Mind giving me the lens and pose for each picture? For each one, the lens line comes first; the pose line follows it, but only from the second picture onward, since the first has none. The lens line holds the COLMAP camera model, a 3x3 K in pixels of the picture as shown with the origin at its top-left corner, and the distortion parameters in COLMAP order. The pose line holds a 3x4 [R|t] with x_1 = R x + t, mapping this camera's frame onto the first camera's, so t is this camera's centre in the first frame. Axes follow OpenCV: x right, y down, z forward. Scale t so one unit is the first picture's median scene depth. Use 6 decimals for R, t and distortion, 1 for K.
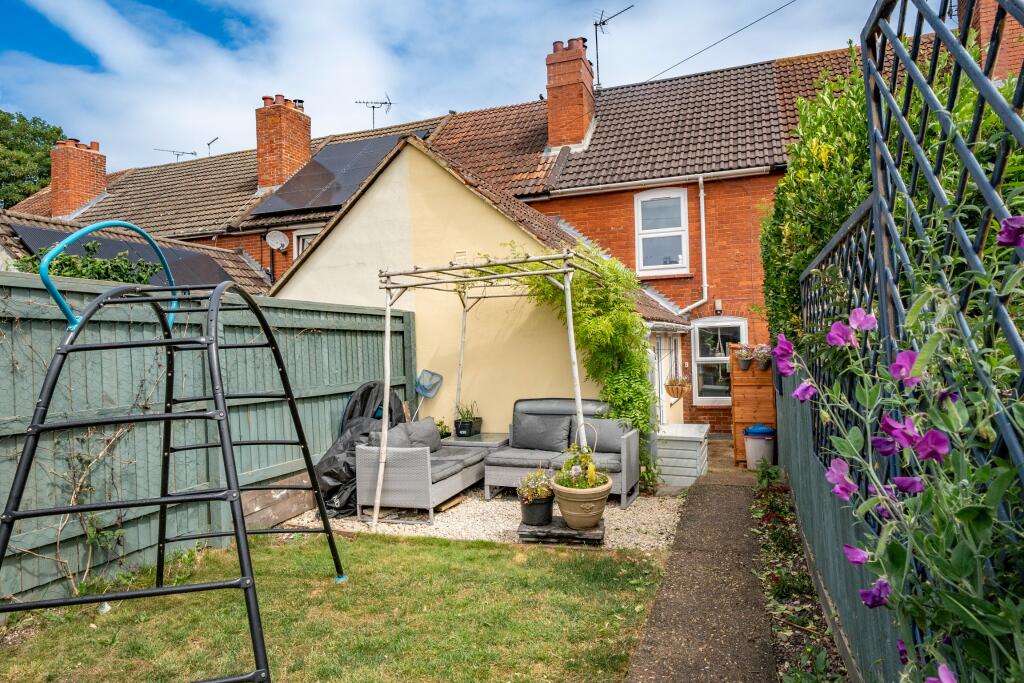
lens RADIAL K [[636.3, 0, 507.6], [0, 636.3, 337.1], [0, 0, 1]] dist [0.007430, -0.002756]
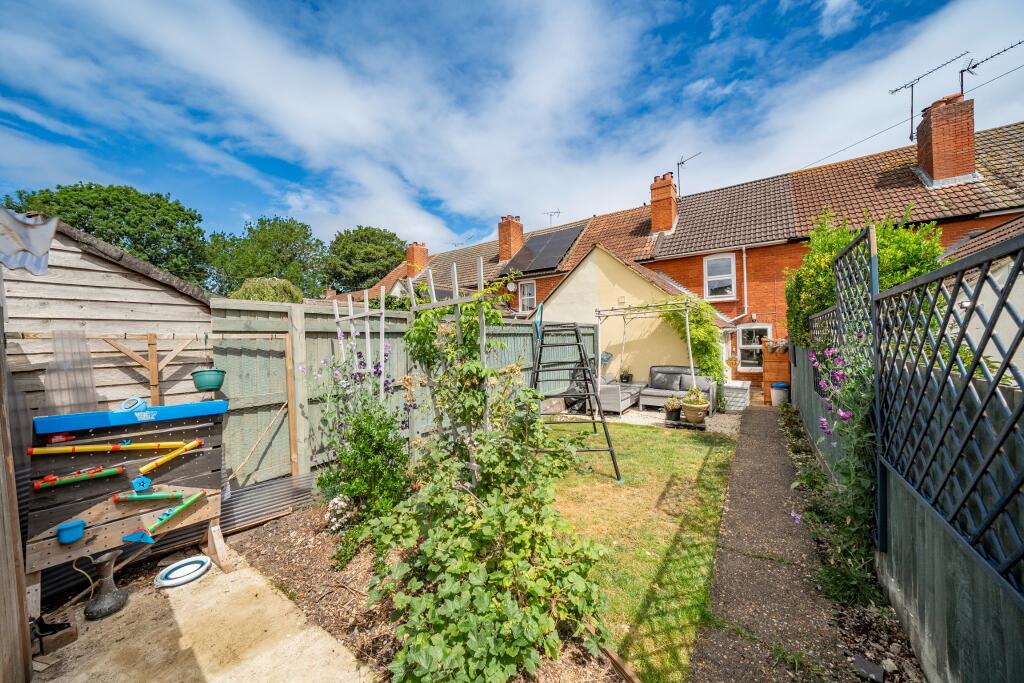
lens RADIAL K [[353.3, 0, 510.7], [0, 353.3, 340.0], [0, 0, 1]] dist [-0.021082, 0.000992]
pose [[0.964127, 0.004965, -0.265394, -0.104962], [0.002220, 0.999639, 0.026768, -0.017824], [0.265431, -0.026397, 0.963769, -0.213257]]
